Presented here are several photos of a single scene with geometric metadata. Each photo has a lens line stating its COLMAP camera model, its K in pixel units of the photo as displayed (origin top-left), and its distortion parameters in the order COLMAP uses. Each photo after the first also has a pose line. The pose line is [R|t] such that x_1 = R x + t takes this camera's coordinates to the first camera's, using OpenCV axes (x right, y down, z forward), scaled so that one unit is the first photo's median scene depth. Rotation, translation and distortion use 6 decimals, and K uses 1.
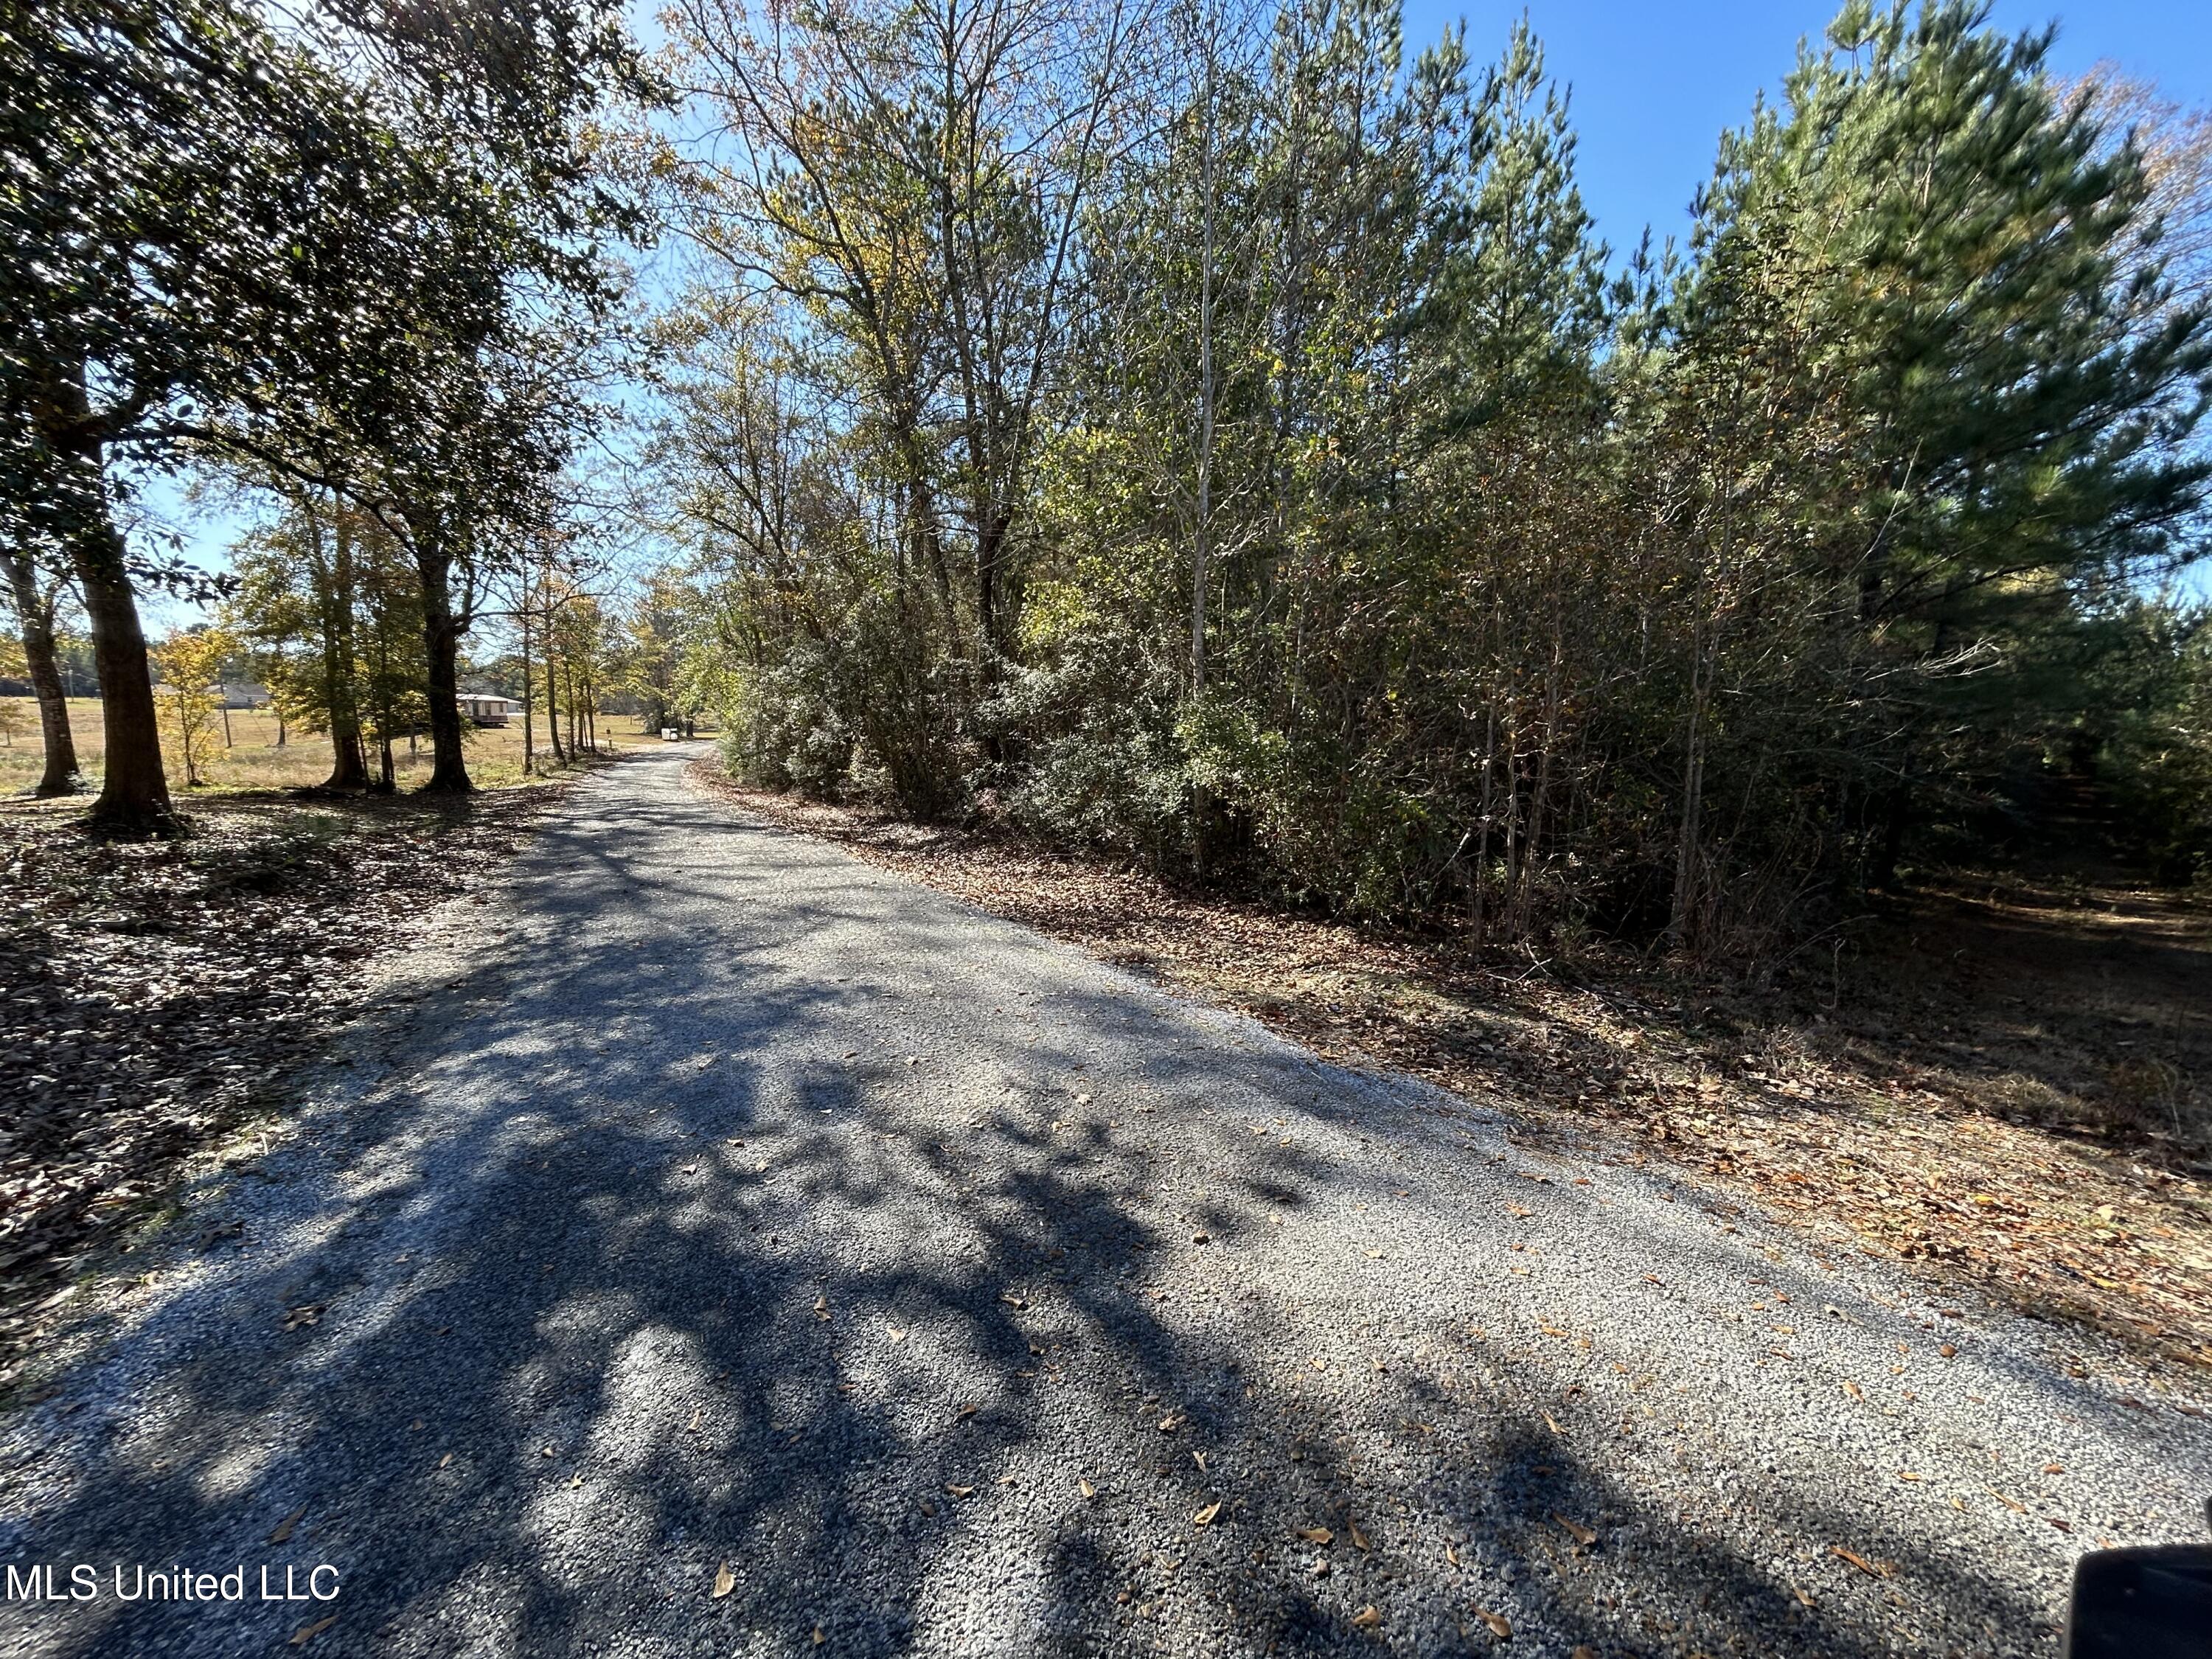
lens RADIAL K [[900.9, 0, 1104.8], [0, 900.9, 828.8], [0, 0, 1]] dist [-0.001027, 0.000881]
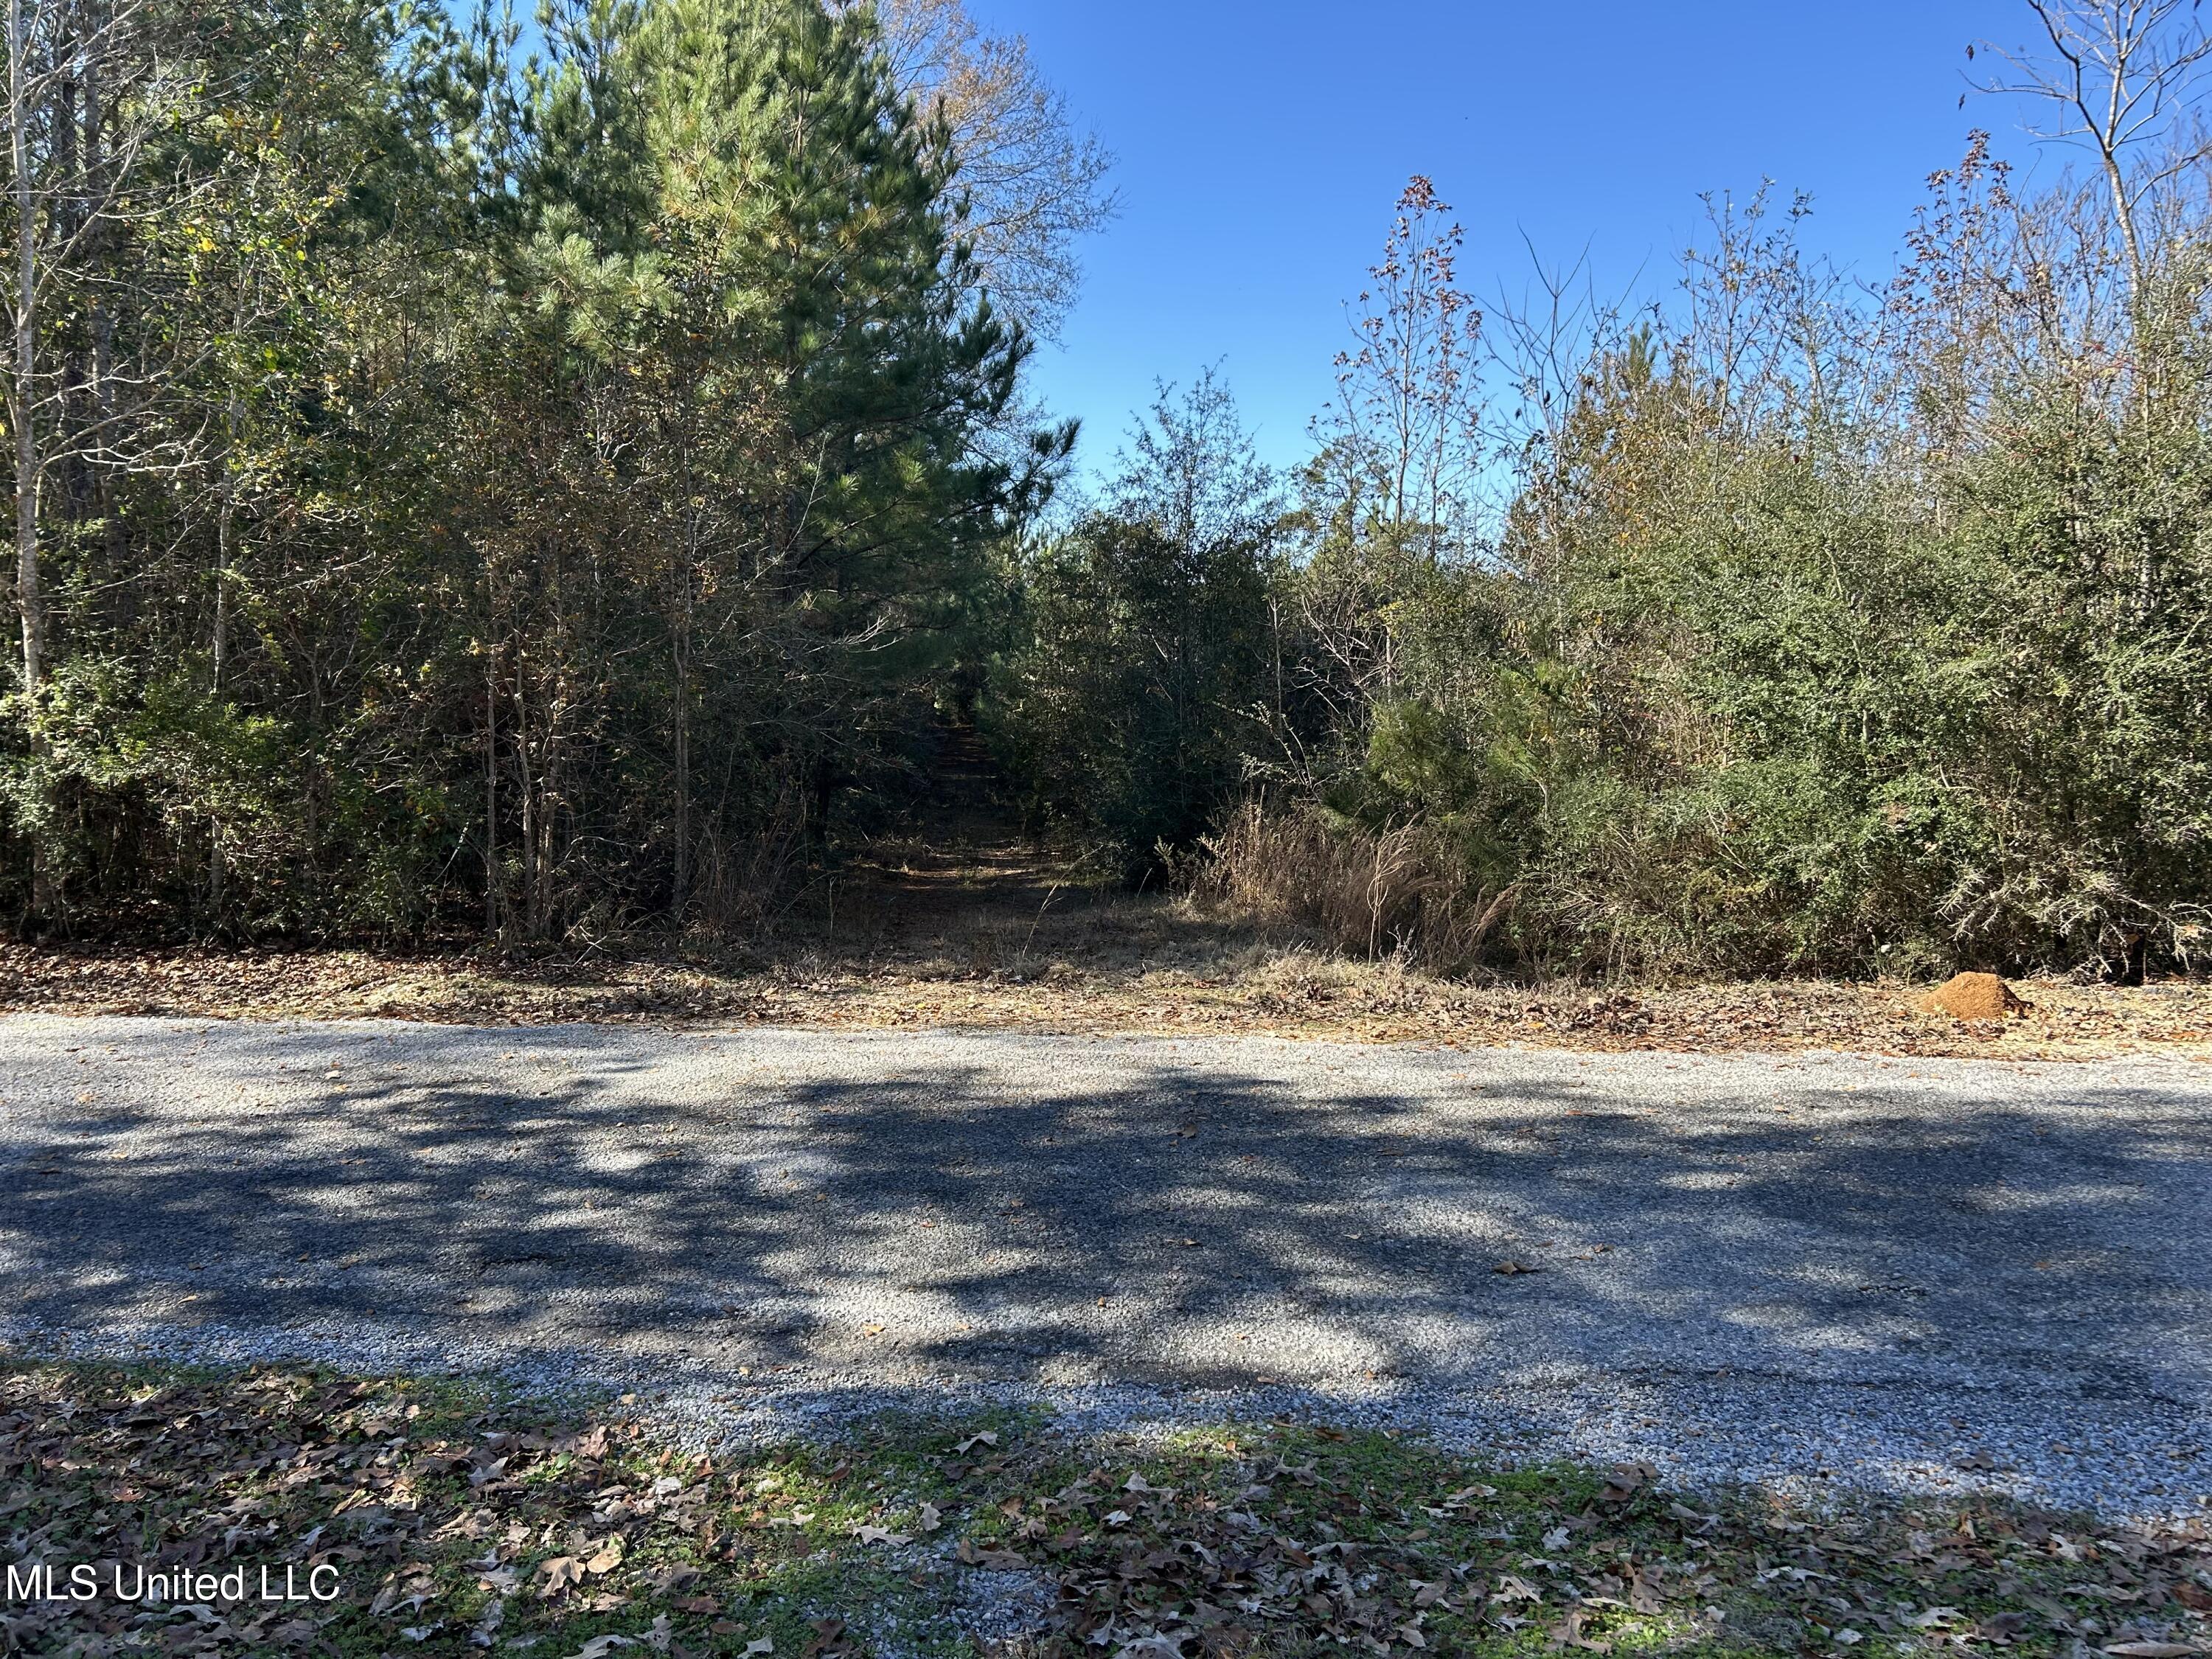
lens RADIAL K [[1702.3, 0, 1104.7], [0, 1702.3, 826.5], [0, 0, 1]] dist [0.051535, -0.048948]
pose [[0.619668, -0.070762, 0.781668, -0.305468], [0.076356, 0.996638, 0.029692, 0.001804], [-0.781141, 0.041286, 0.622988, -0.302595]]
